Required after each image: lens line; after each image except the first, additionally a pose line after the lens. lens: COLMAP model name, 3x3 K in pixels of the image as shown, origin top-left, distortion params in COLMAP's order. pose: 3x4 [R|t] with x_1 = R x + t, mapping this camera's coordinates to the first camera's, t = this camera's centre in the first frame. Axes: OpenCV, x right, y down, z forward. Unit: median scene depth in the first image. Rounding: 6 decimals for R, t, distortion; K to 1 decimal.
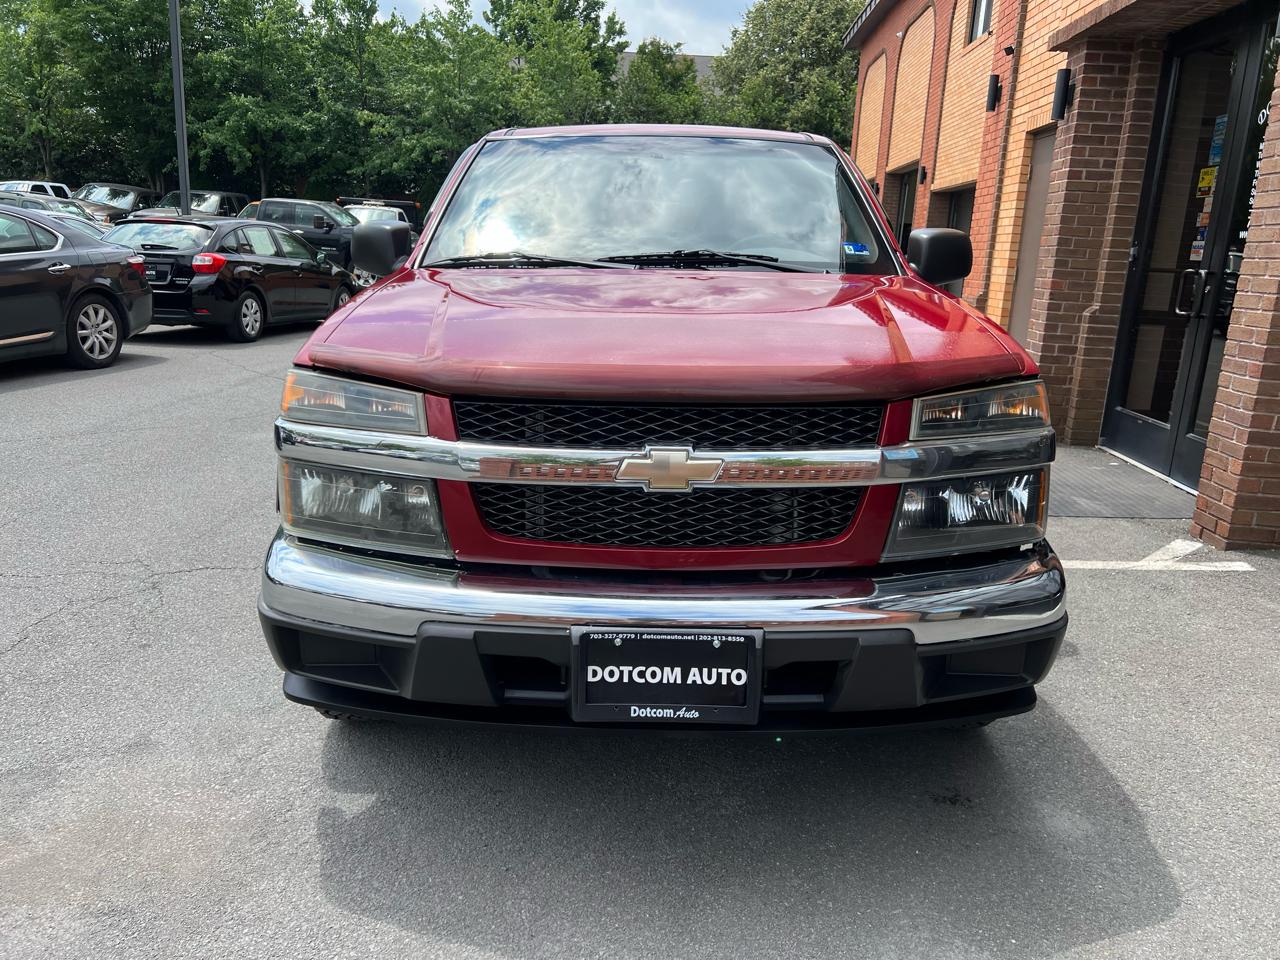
lens RADIAL K [[961.3, 0, 648.3], [0, 961.3, 481.4], [0, 0, 1]] dist [0.047221, -0.050509]
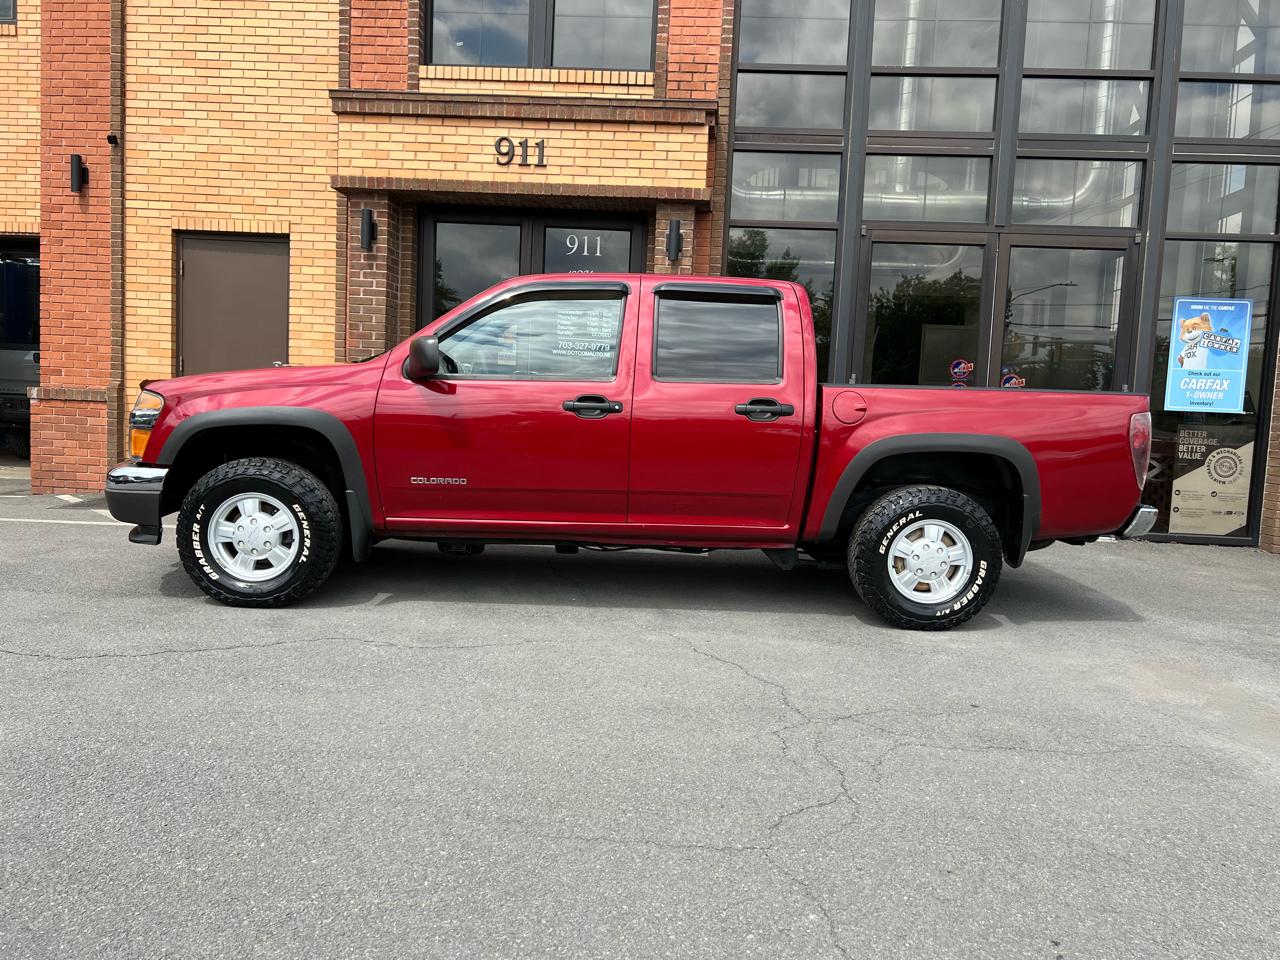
lens RADIAL K [[962.1, 0, 647.6], [0, 962.1, 487.2], [0, 0, 1]] dist [0.049157, -0.053382]
pose [[0.033164, -0.131970, 0.990699, -0.600140], [0.188187, 0.974339, 0.123491, -0.114478], [-0.981573, 0.182341, 0.057148, 0.452476]]
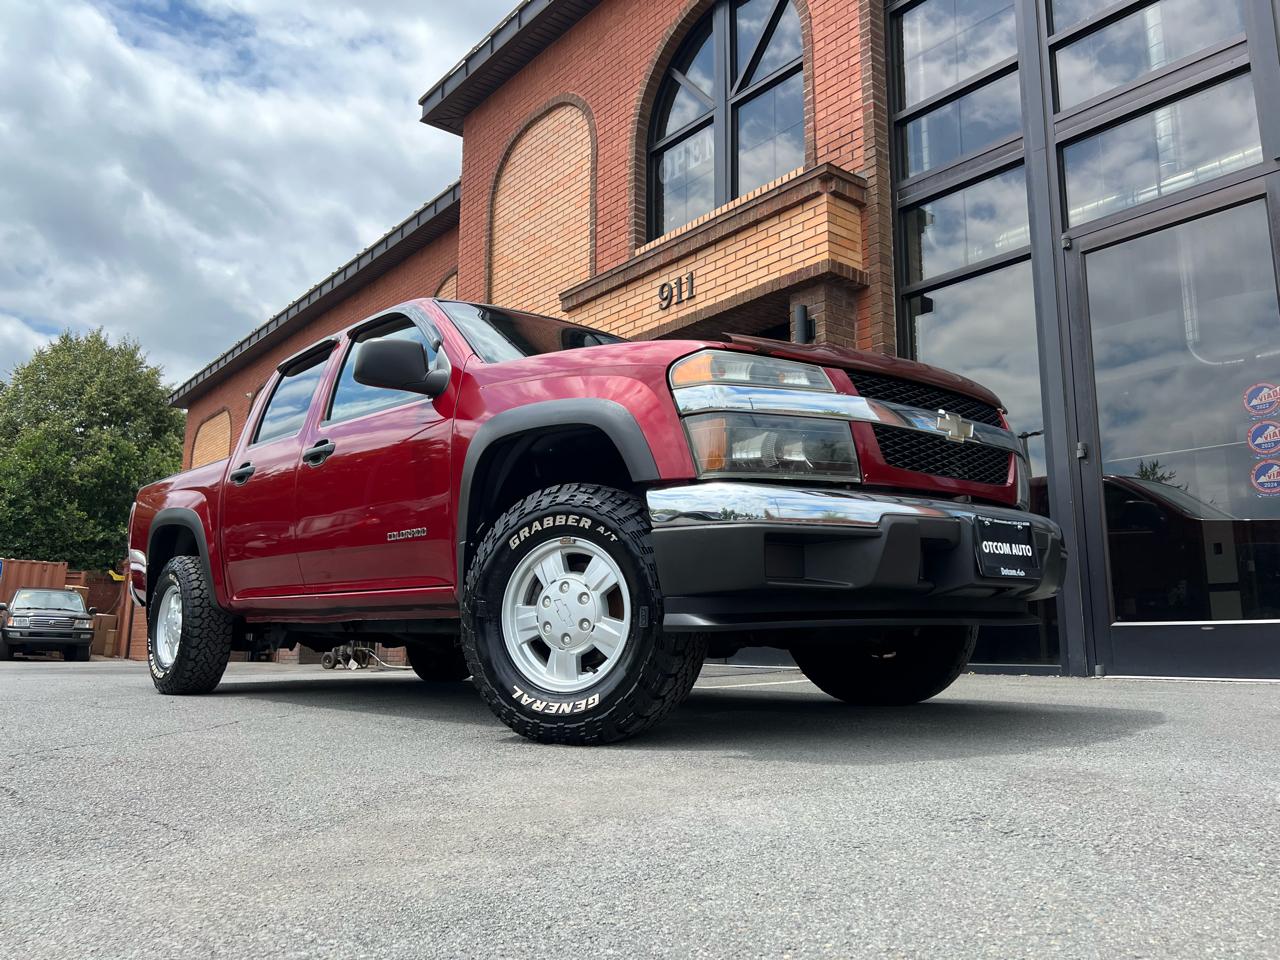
lens RADIAL K [[955.5, 0, 626.8], [0, 955.5, 478.5], [0, 0, 1]] dist [0.079966, -0.091883]
pose [[0.751253, 0.072622, 0.656007, -0.279445], [0.183516, 0.931751, -0.313309, 0.091474], [-0.633988, 0.355762, 0.686653, 0.061349]]
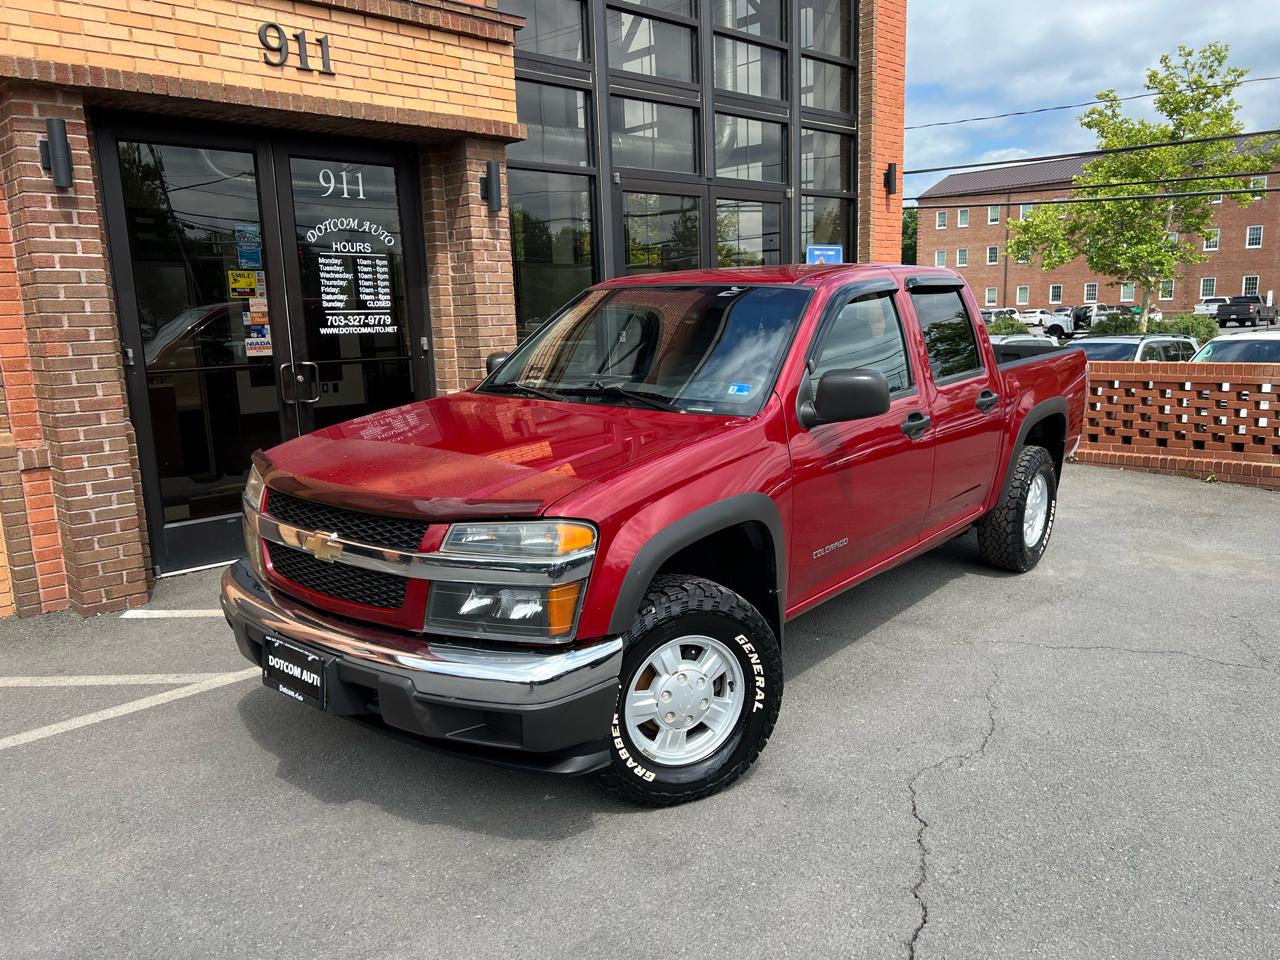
lens RADIAL K [[963.7, 0, 644.7], [0, 963.7, 489.5], [0, 0, 1]] dist [0.054336, -0.059868]
pose [[-0.723074, -0.153574, 0.673483, -0.304607], [0.156066, 0.913444, 0.375850, -0.267166], [-0.672909, 0.376875, -0.636520, 0.903224]]
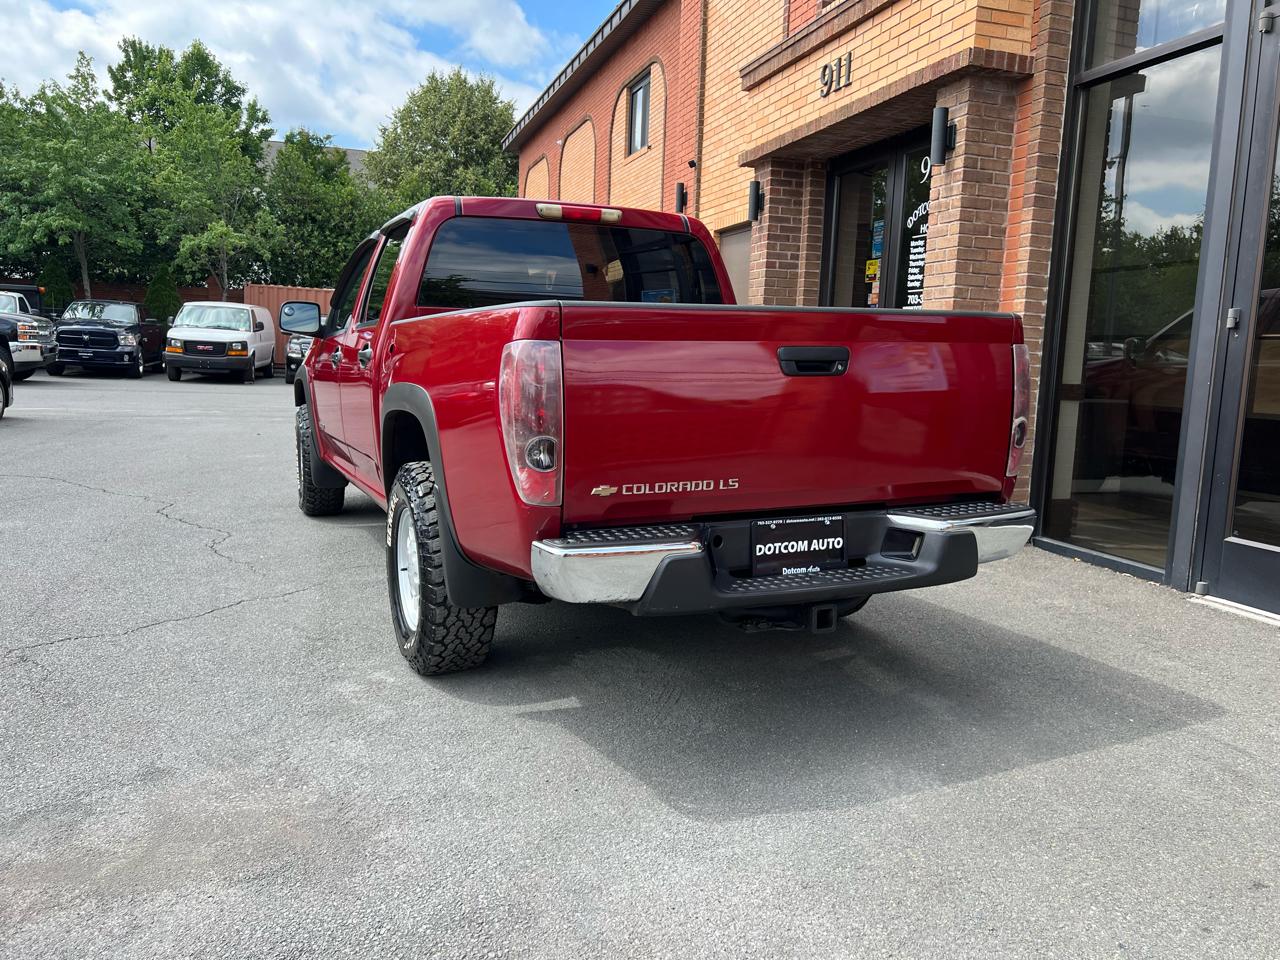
lens RADIAL K [[961.6, 0, 650.7], [0, 961.6, 477.2], [0, 0, 1]] dist [0.052881, -0.058864]
pose [[0.936343, -0.059124, 0.346072, -0.104419], [0.091258, 0.992823, -0.077293, 0.024922], [-0.339019, 0.103954, 0.935019, -0.051307]]
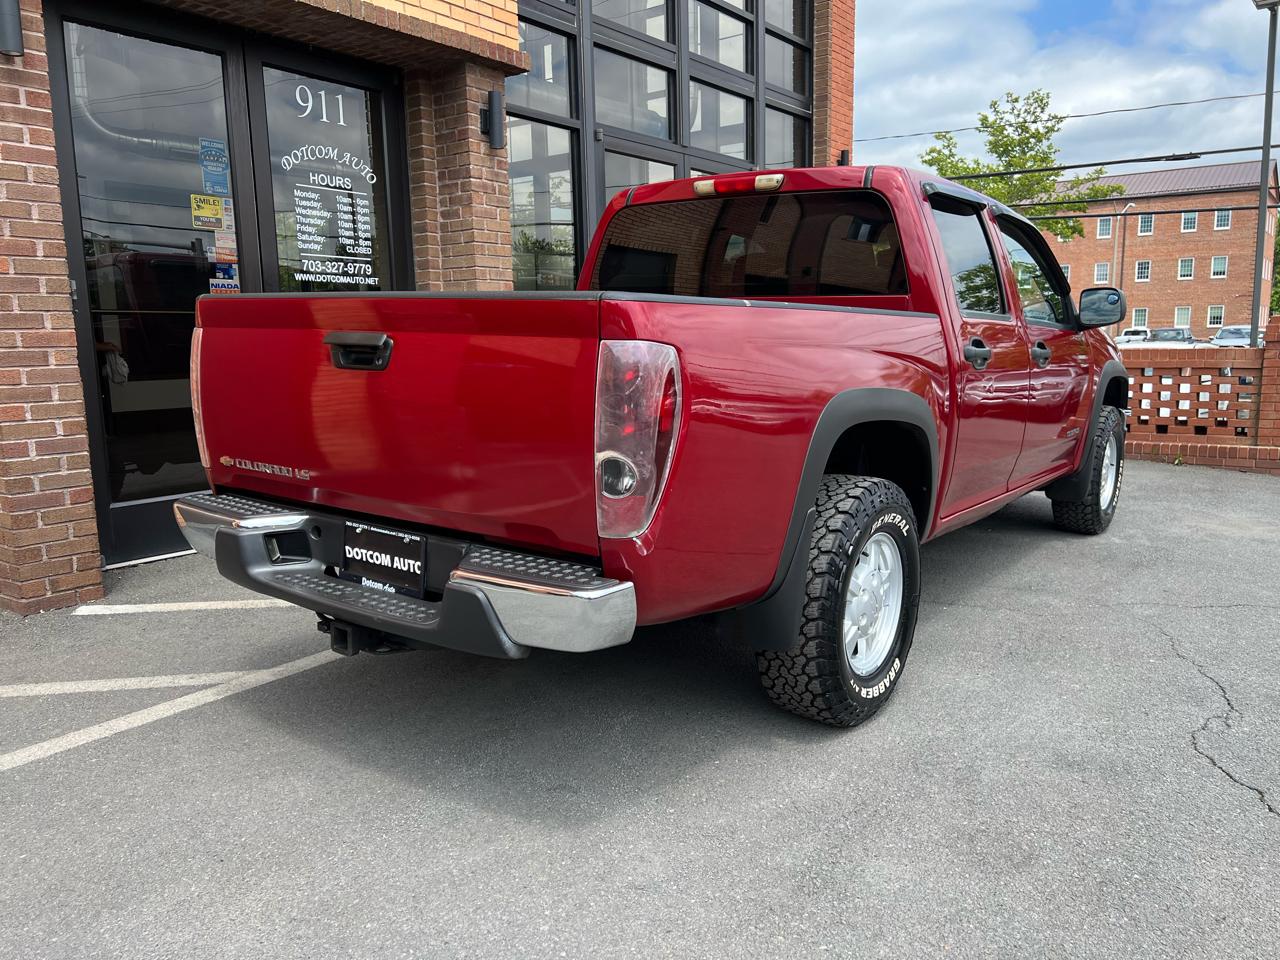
lens RADIAL K [[962.1, 0, 647.6], [0, 962.1, 487.2], [0, 0, 1]] dist [0.049157, -0.053382]
pose [[-0.825899, -0.123072, 0.550222, -0.163484], [0.107925, 0.923331, 0.368527, -0.221009], [-0.553392, 0.363749, -0.749296, 0.940612]]
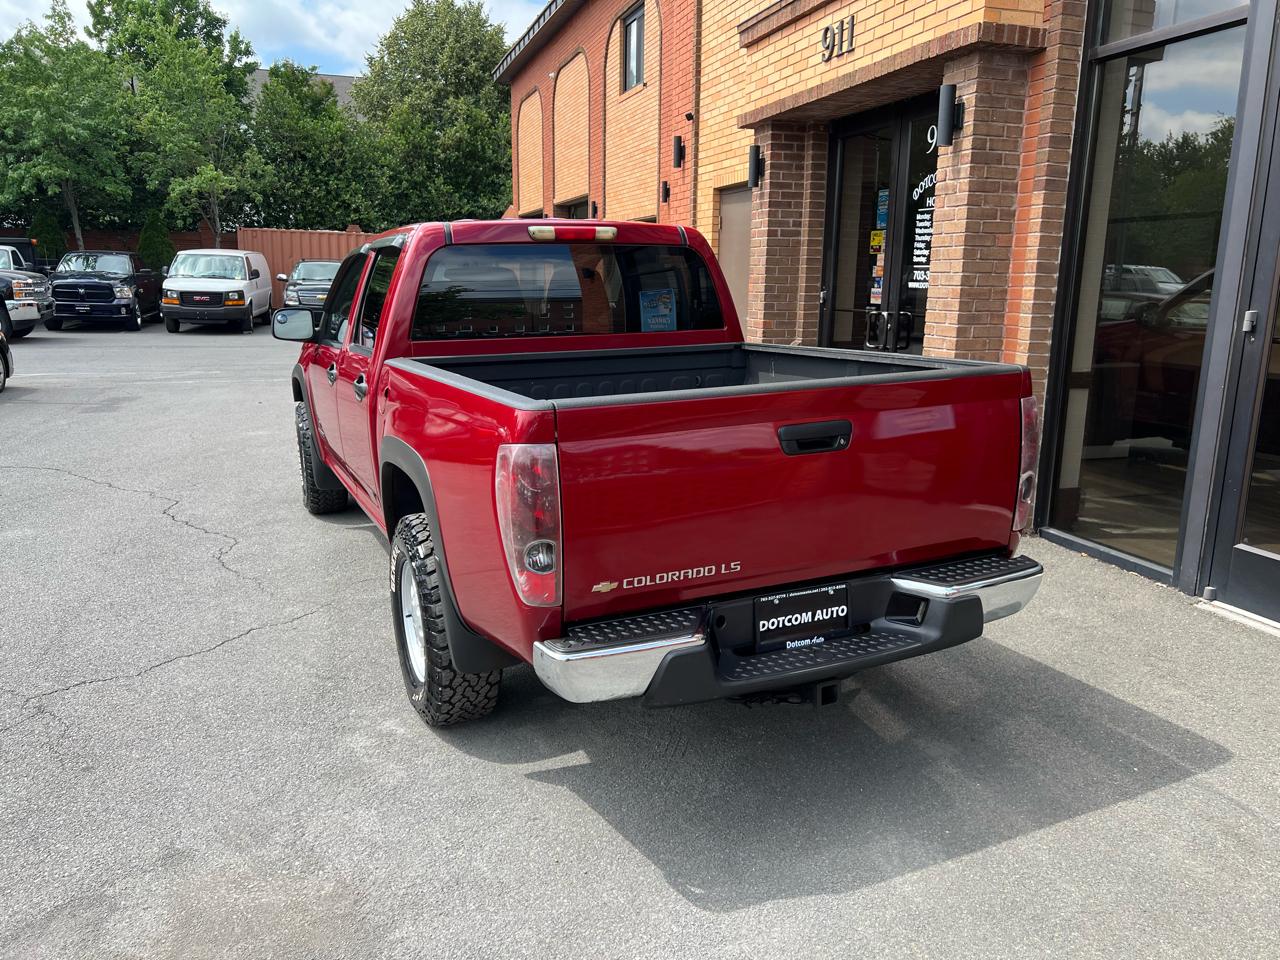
lens RADIAL K [[961.3, 0, 643.1], [0, 961.3, 488.3], [0, 0, 1]] dist [0.051799, -0.057285]
pose [[0.938786, -0.111266, 0.326037, -0.097662], [0.114385, 0.993390, 0.009656, -0.022093], [-0.324956, 0.028229, 0.945308, -0.051341]]
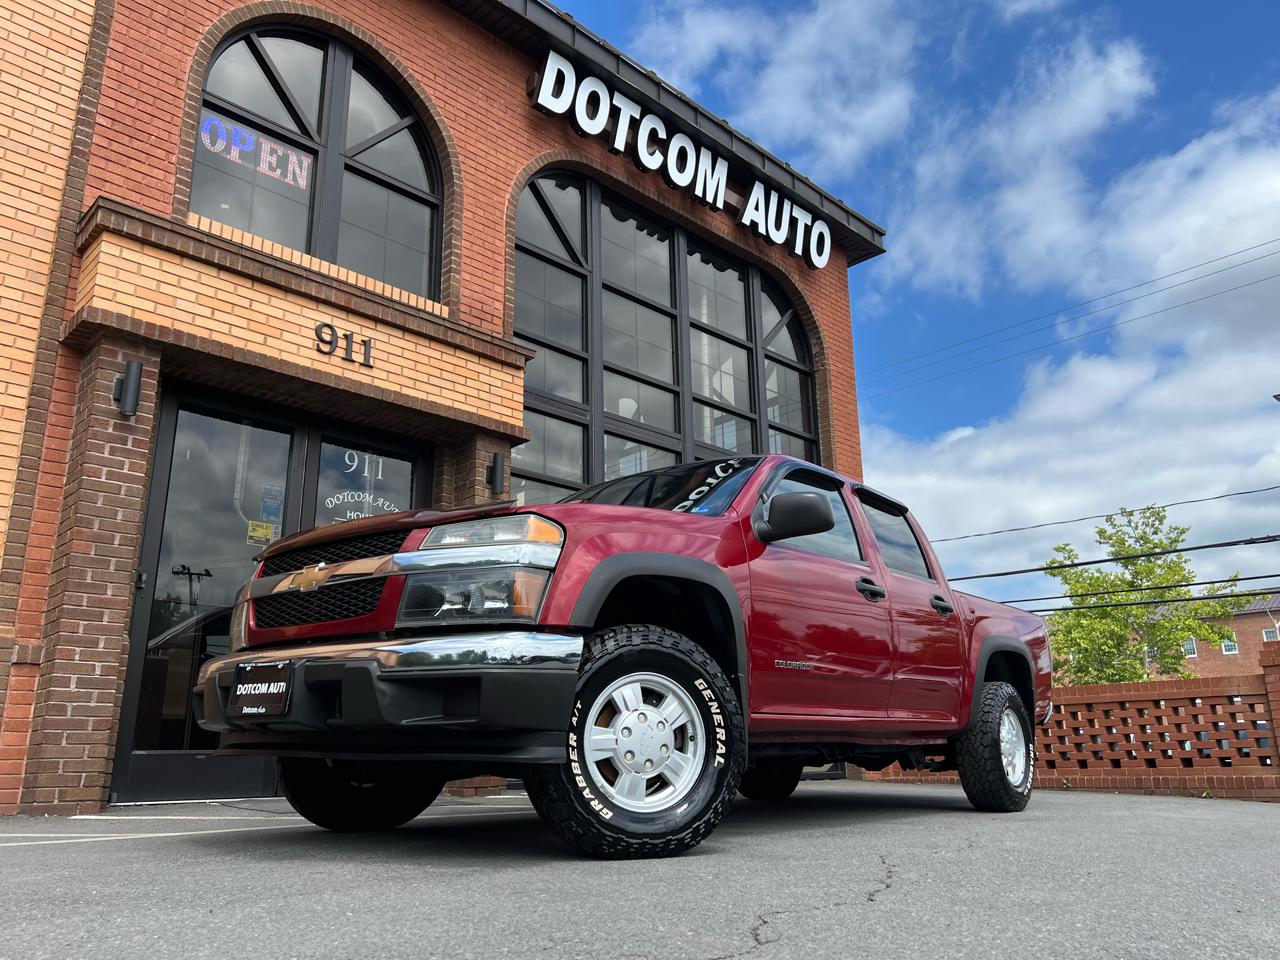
lens RADIAL K [[963.4, 0, 649.2], [0, 963.4, 488.7], [0, 0, 1]] dist [0.057644, -0.065581]
pose [[-0.728641, 0.152190, 0.667773, -0.339848], [0.139959, 0.987511, -0.072343, -0.130284], [-0.670443, 0.040749, -0.740841, 0.953617]]
